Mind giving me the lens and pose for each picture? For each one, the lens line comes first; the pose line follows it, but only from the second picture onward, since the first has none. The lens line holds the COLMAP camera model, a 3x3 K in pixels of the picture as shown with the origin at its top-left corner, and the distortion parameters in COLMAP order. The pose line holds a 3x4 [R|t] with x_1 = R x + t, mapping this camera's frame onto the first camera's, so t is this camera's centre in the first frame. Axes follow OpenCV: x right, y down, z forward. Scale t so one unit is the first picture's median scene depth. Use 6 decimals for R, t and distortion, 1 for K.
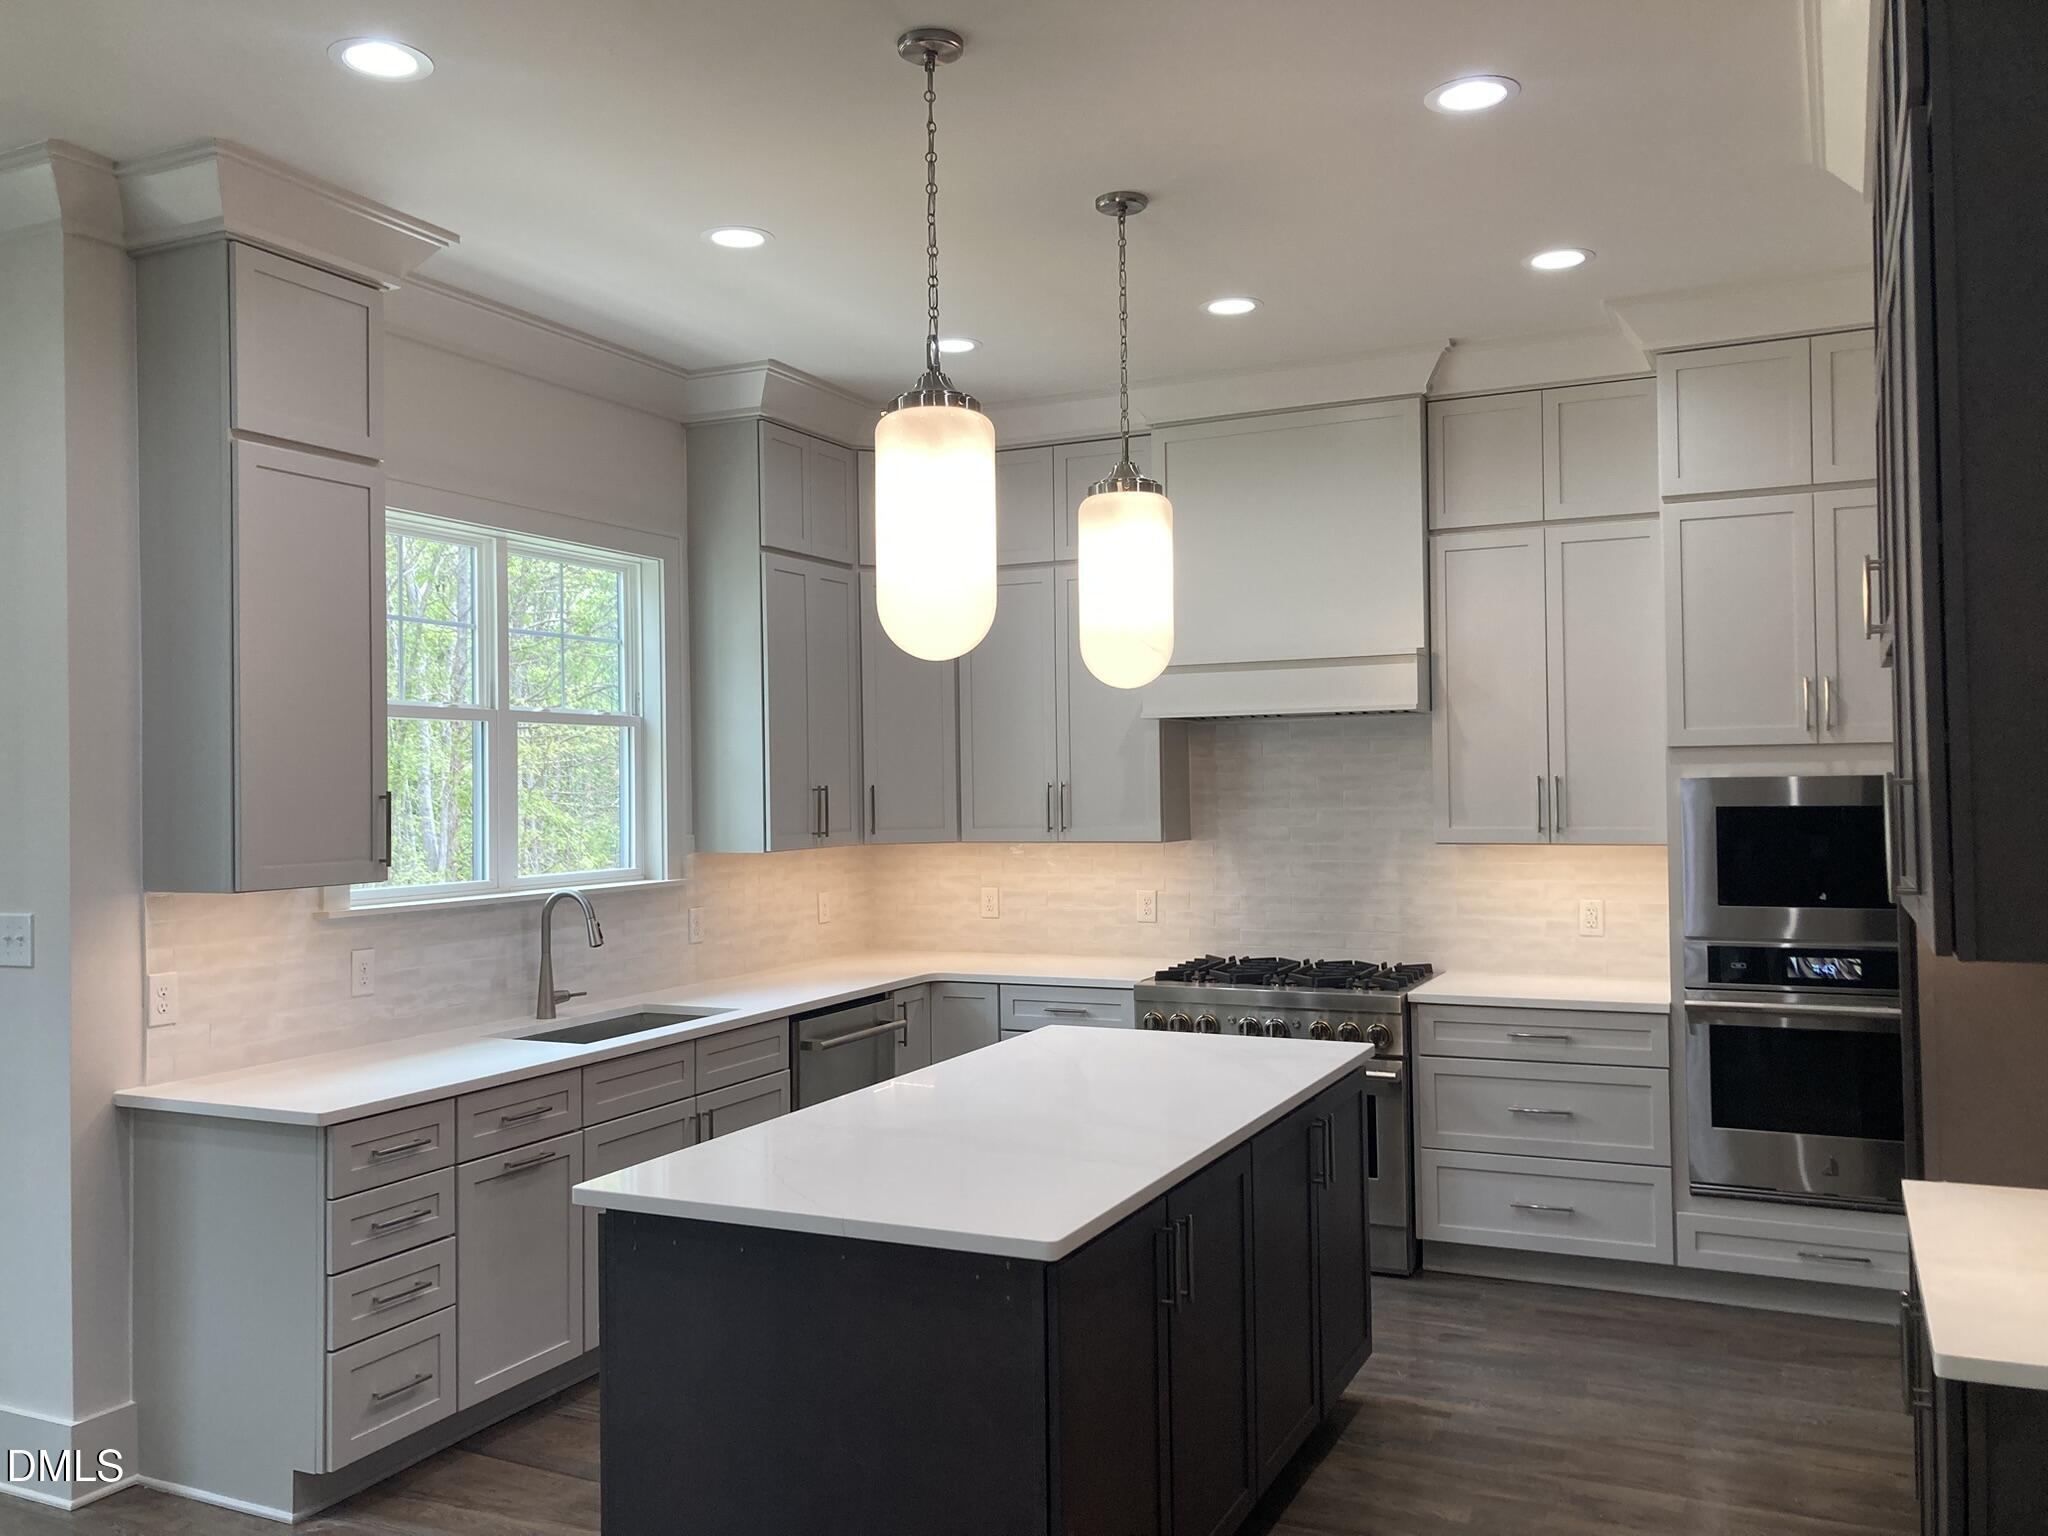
lens RADIAL K [[1678.7, 0, 981.2], [0, 1678.7, 759.5], [0, 0, 1]] dist [0.002995, -0.000635]
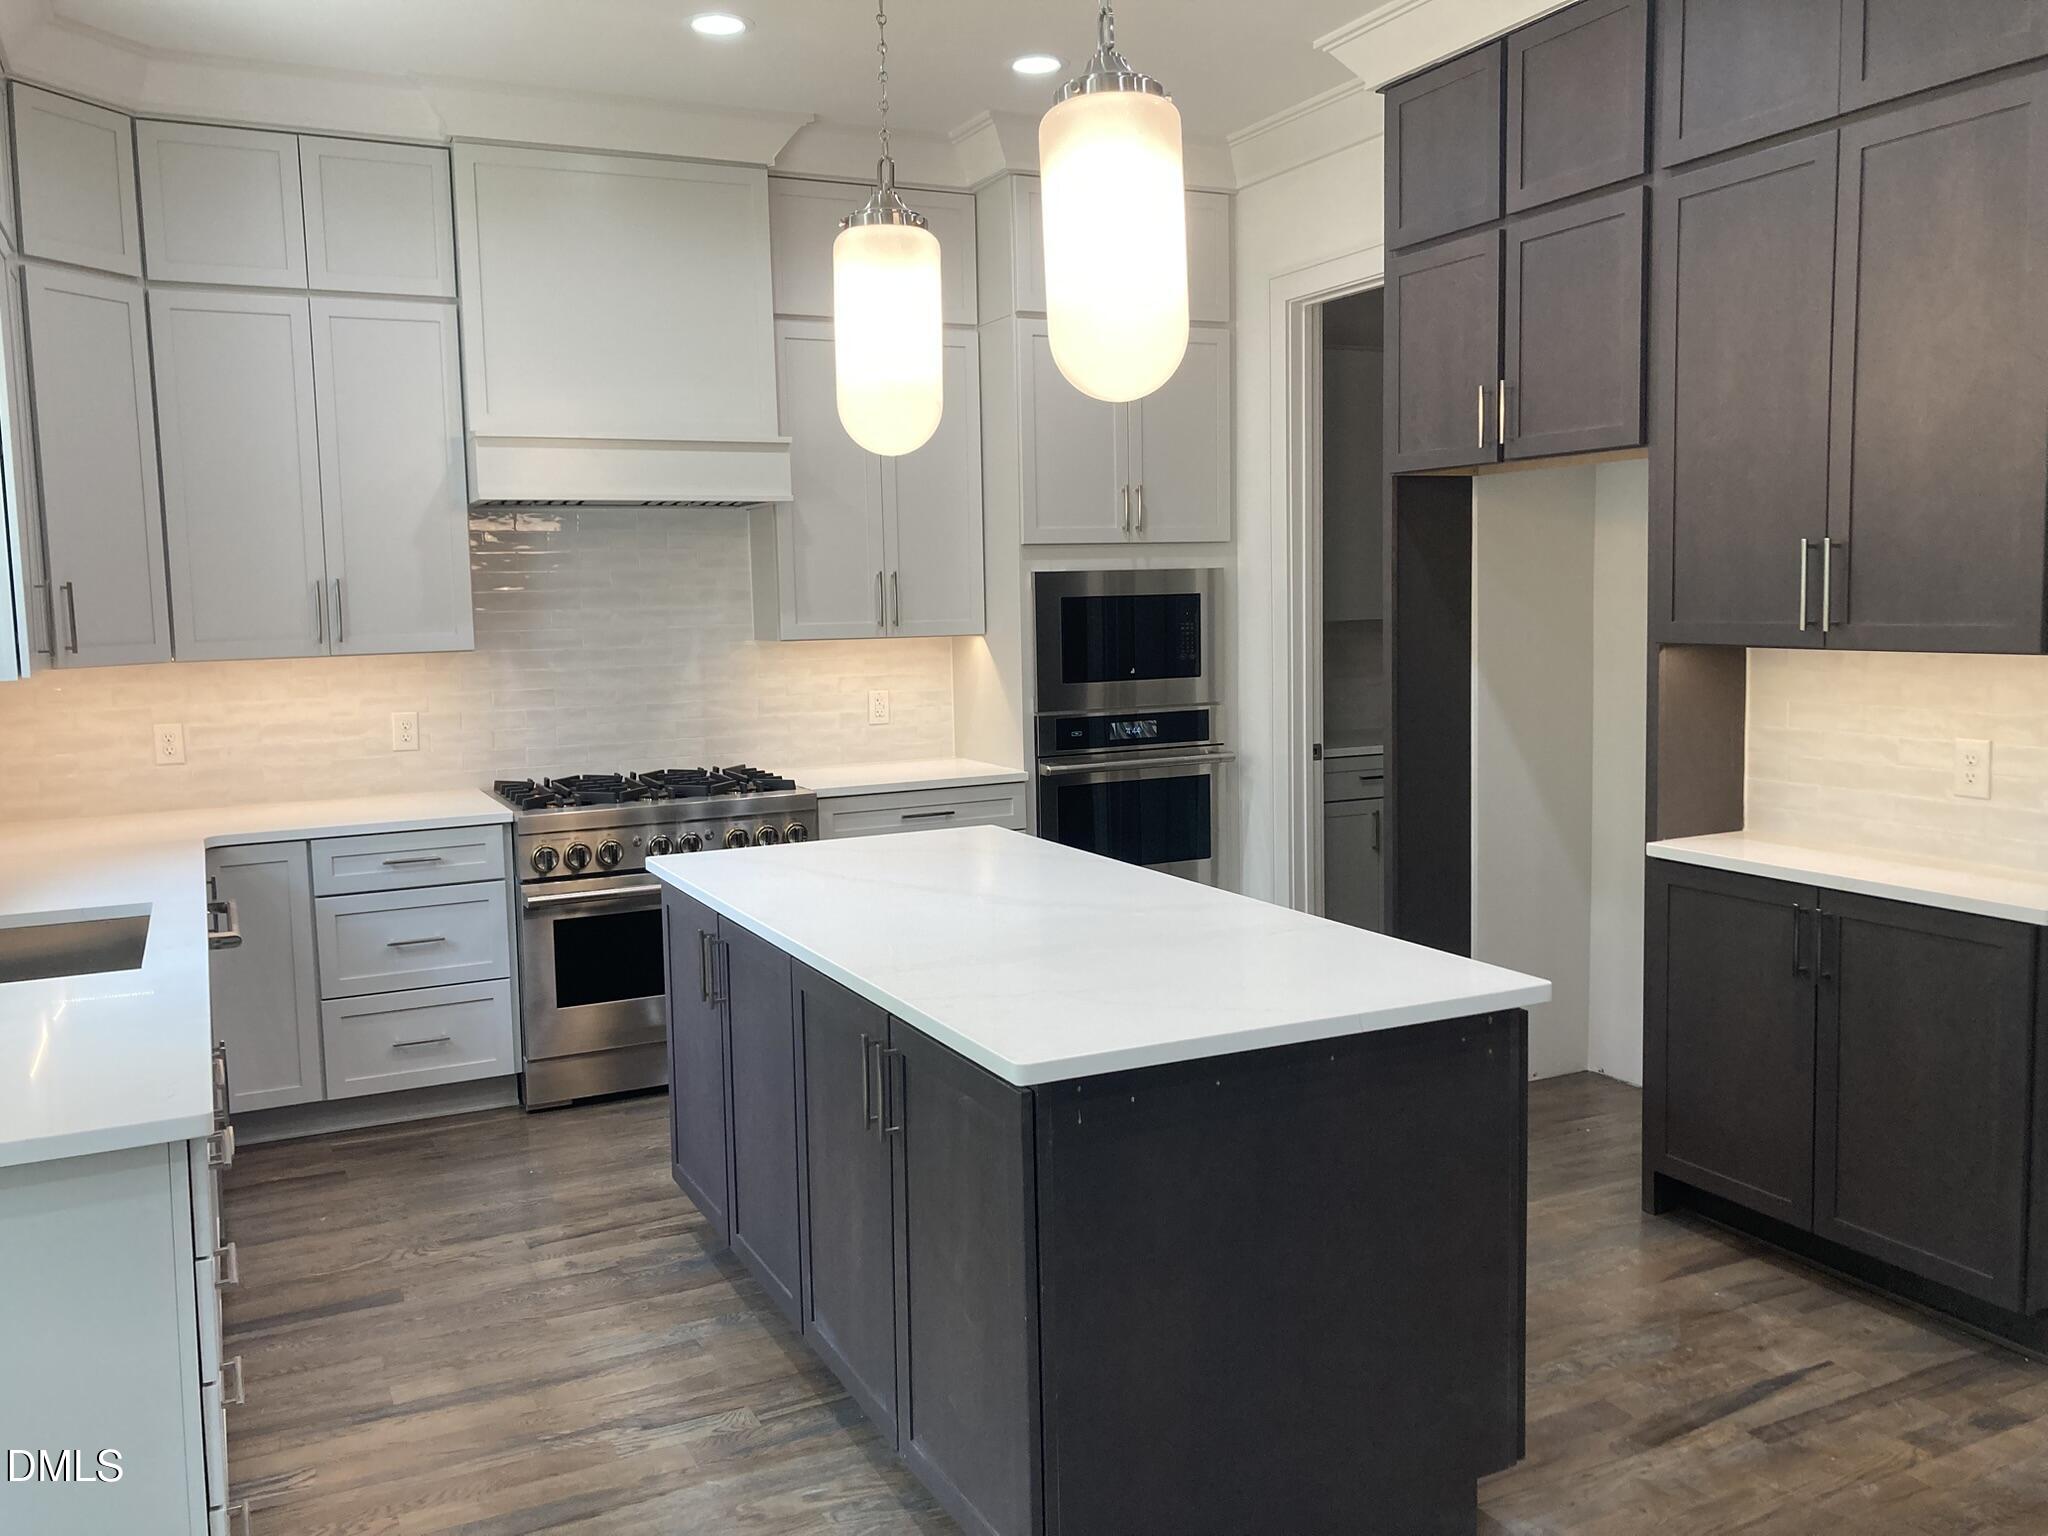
lens RADIAL K [[1668.2, 0, 1024.0], [0, 1668.2, 768.0], [0, 0, 1]] dist [0.007445, 0.000220]
pose [[0.600911, -0.085031, 0.794781, -0.486842], [0.002275, 0.994504, 0.104678, 0.025419], [-0.799313, -0.061094, 0.597801, 0.337821]]
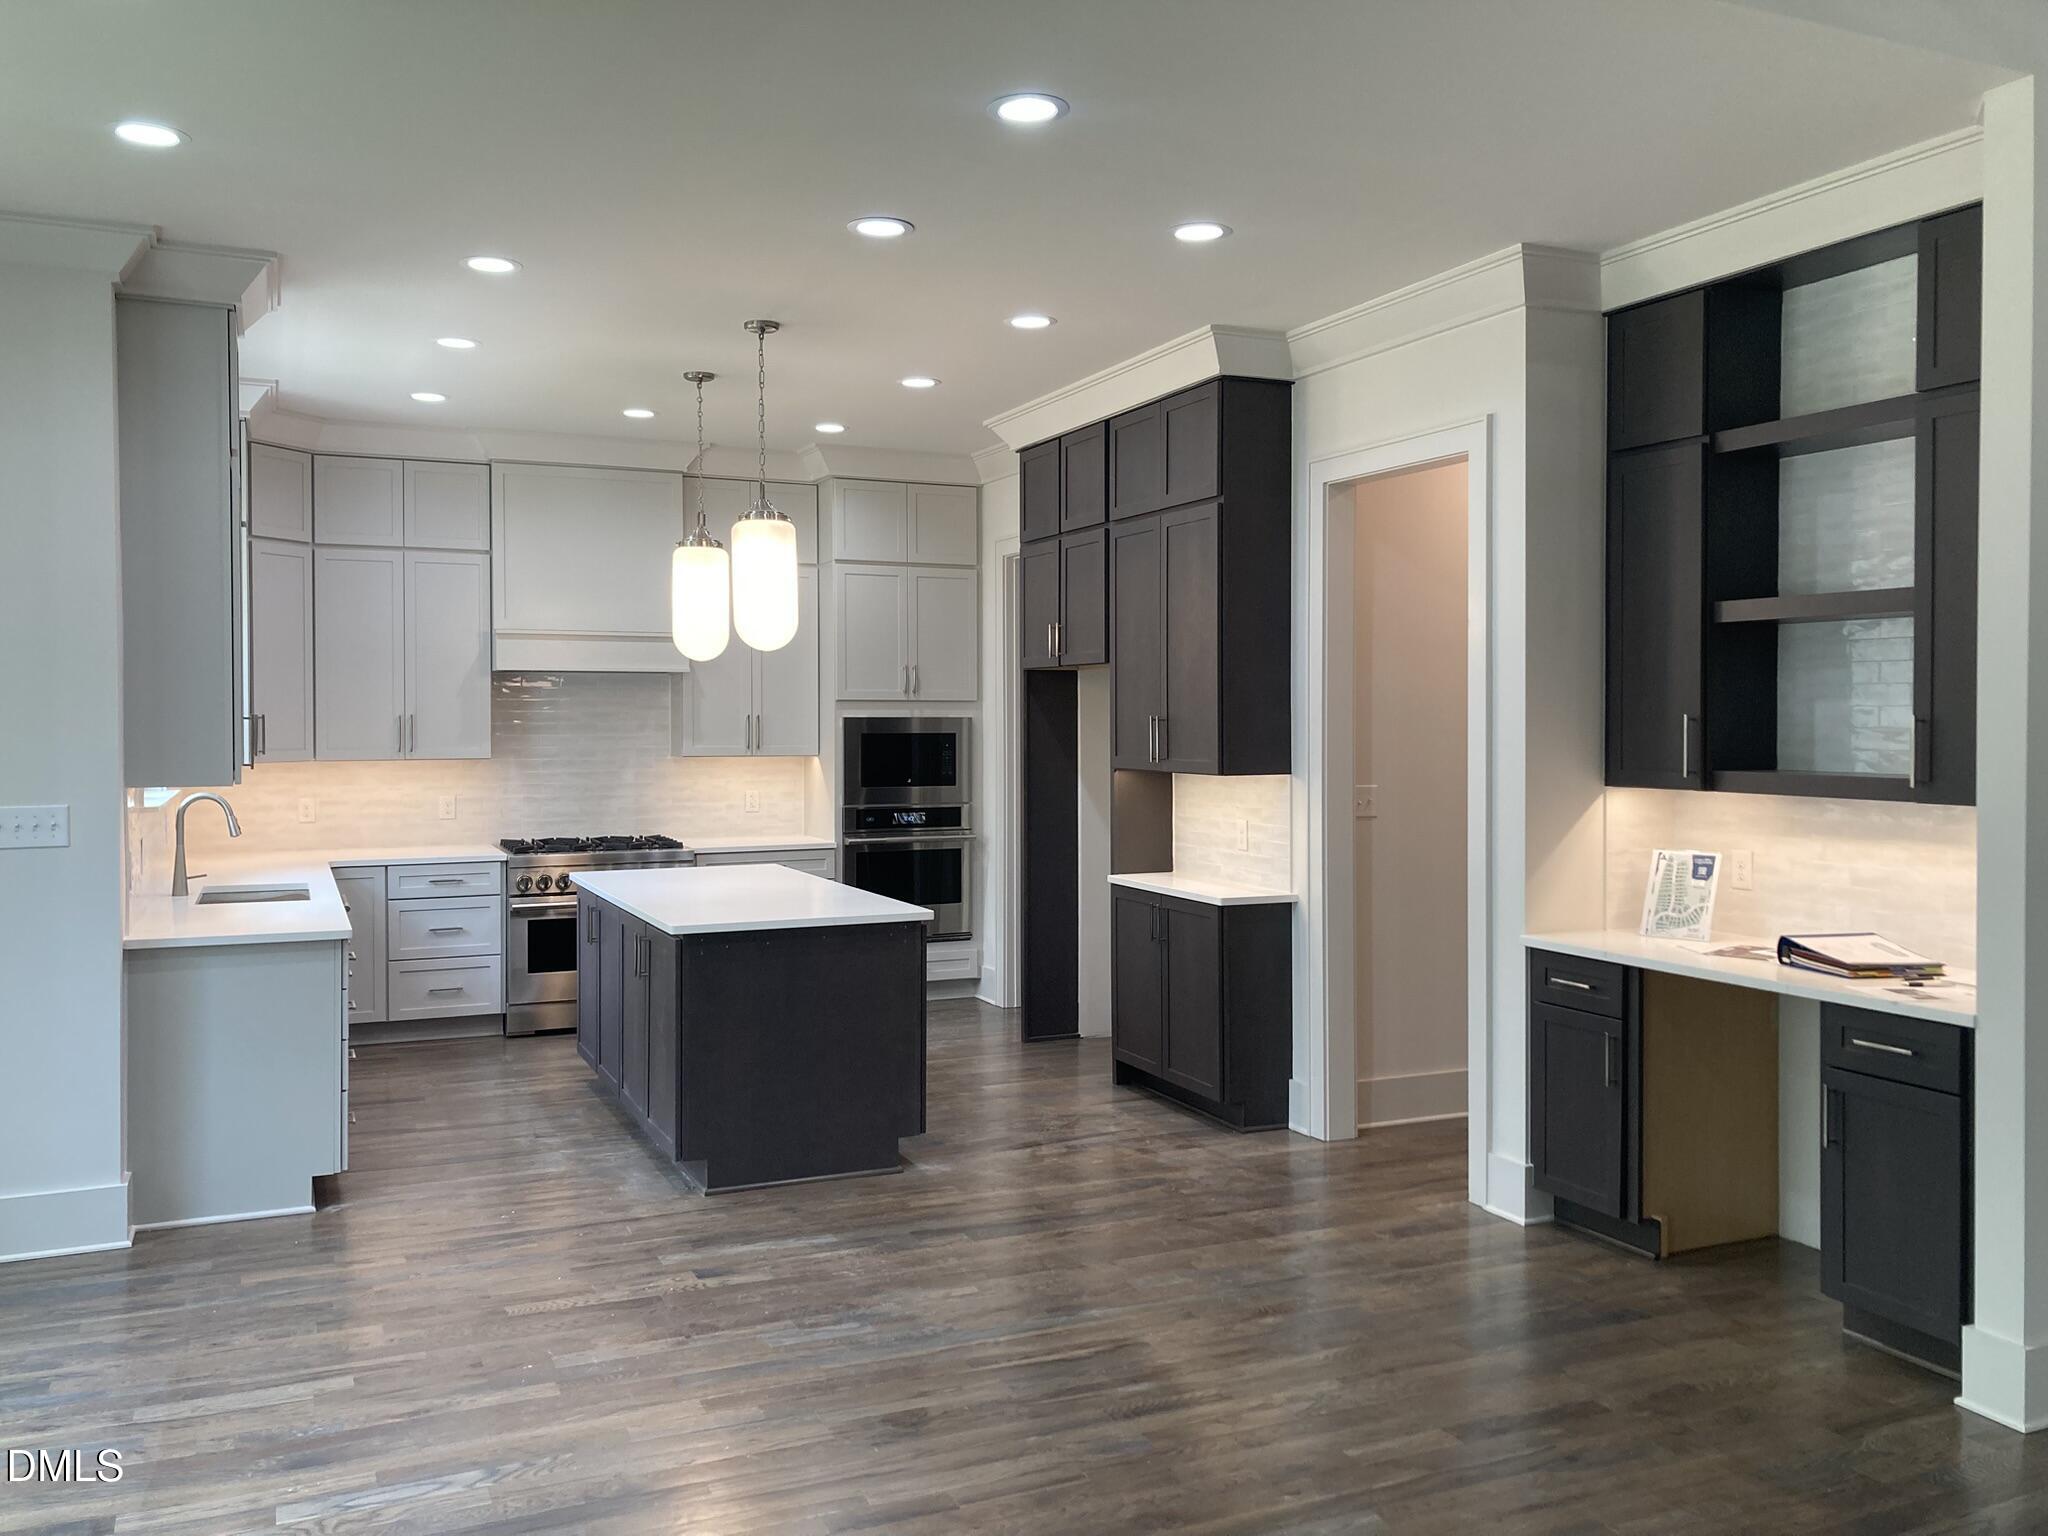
lens RADIAL K [[1696.4, 0, 1061.8], [0, 1696.4, 743.6], [0, 0, 1]] dist [0.002211, -0.001508]
pose [[0.617602, -0.001478, 0.786489, -0.871979], [-0.018963, 0.999680, 0.016770, 0.004904], [-0.786262, -0.025272, 0.617376, -0.303780]]
